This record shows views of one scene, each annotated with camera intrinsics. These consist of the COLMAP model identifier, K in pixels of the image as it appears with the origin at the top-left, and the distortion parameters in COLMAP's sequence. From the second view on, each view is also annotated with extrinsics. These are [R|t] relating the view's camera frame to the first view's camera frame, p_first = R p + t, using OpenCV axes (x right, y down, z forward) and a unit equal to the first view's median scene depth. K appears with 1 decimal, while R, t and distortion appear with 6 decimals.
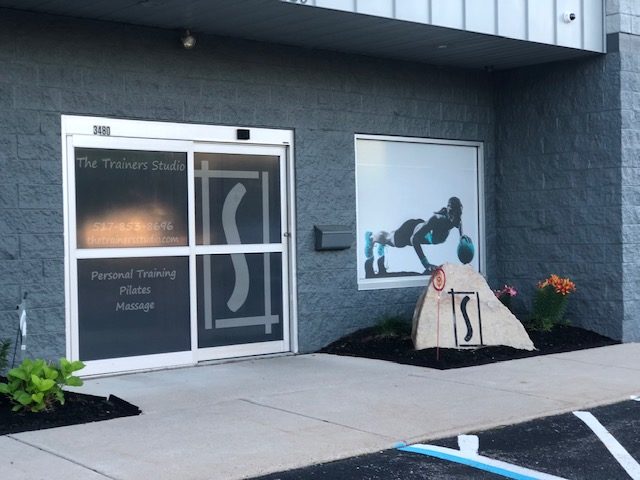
lens RADIAL K [[1034.8, 0, 320.4], [0, 1034.8, 240.3], [0, 0, 1]] dist [-0.012895, 0.000000]
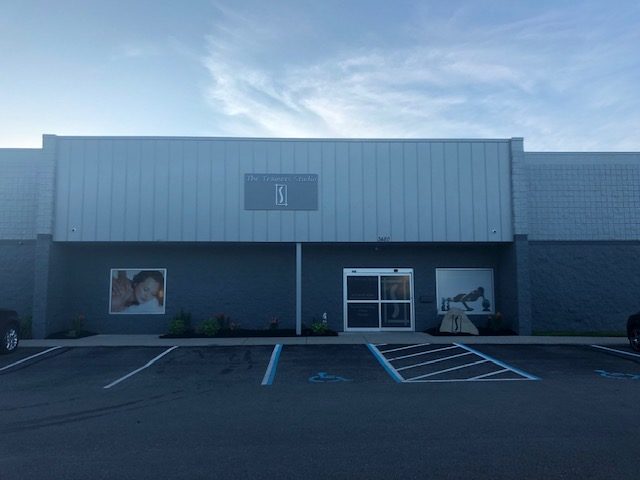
lens RADIAL K [[527.3, 0, 319.8], [0, 527.3, 239.0], [0, 0, 1]] dist [-0.009496, -0.001519]
pose [[0.790506, -0.041177, -0.611069, 0.855728], [-0.020308, 0.995426, -0.093348, -0.031630], [0.612118, 0.086202, 0.786054, -0.660869]]
